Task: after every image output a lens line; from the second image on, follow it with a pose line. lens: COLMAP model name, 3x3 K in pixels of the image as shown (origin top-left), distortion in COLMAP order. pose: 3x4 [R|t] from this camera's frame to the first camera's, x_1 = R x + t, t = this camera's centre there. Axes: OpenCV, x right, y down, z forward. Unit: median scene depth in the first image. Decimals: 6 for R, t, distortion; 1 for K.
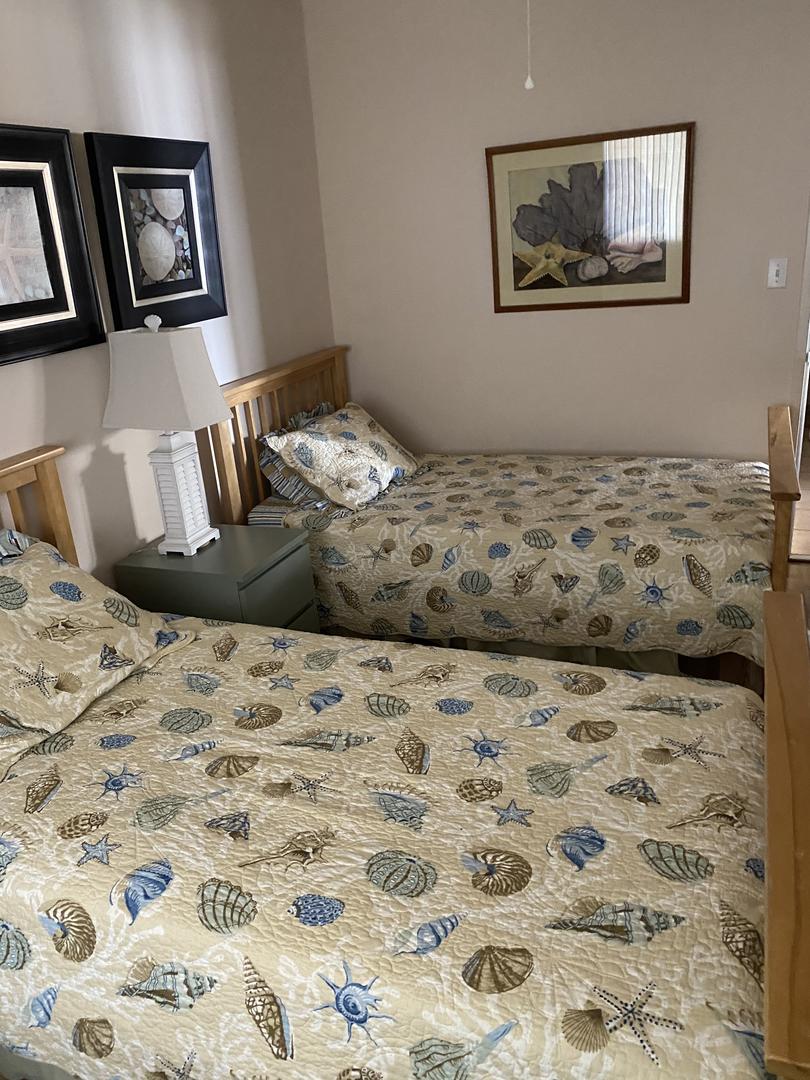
lens RADIAL K [[829.8, 0, 400.9], [0, 829.8, 545.2], [0, 0, 1]] dist [0.060462, -0.058945]
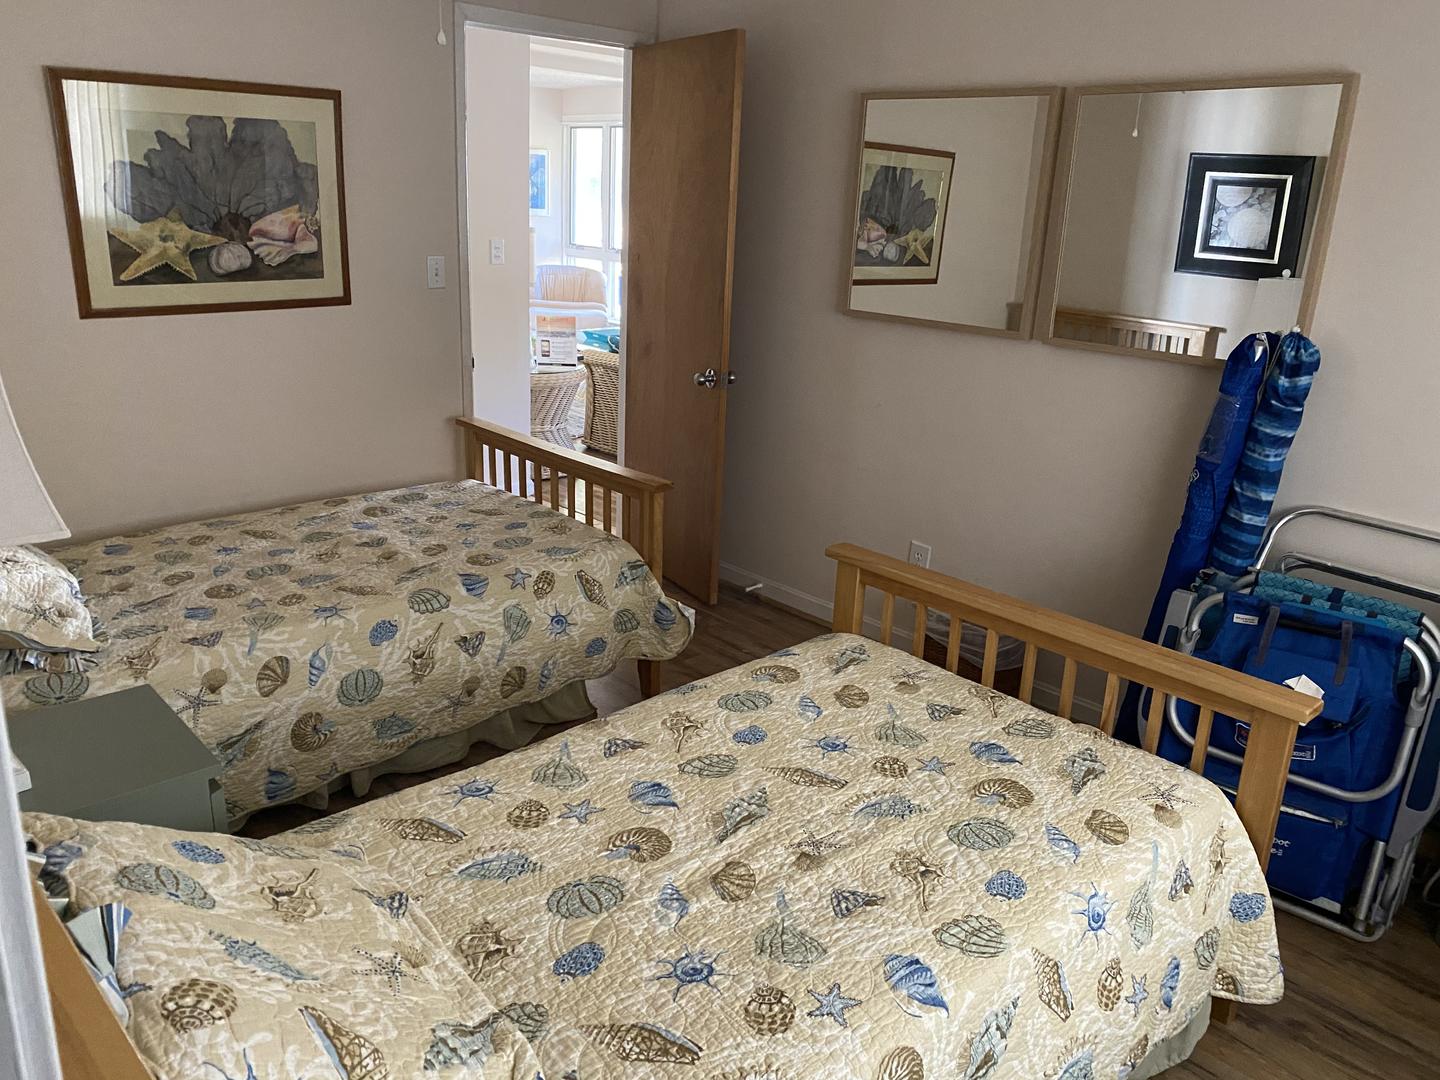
lens RADIAL K [[1106.4, 0, 721.9], [0, 1106.4, 546.0], [0, 0, 1]] dist [0.060462, -0.058945]
pose [[0.418039, -0.194861, 0.887284, -0.603733], [0.263185, 0.960814, 0.087011, -0.071939], [-0.869469, 0.197145, 0.452942, 0.275071]]
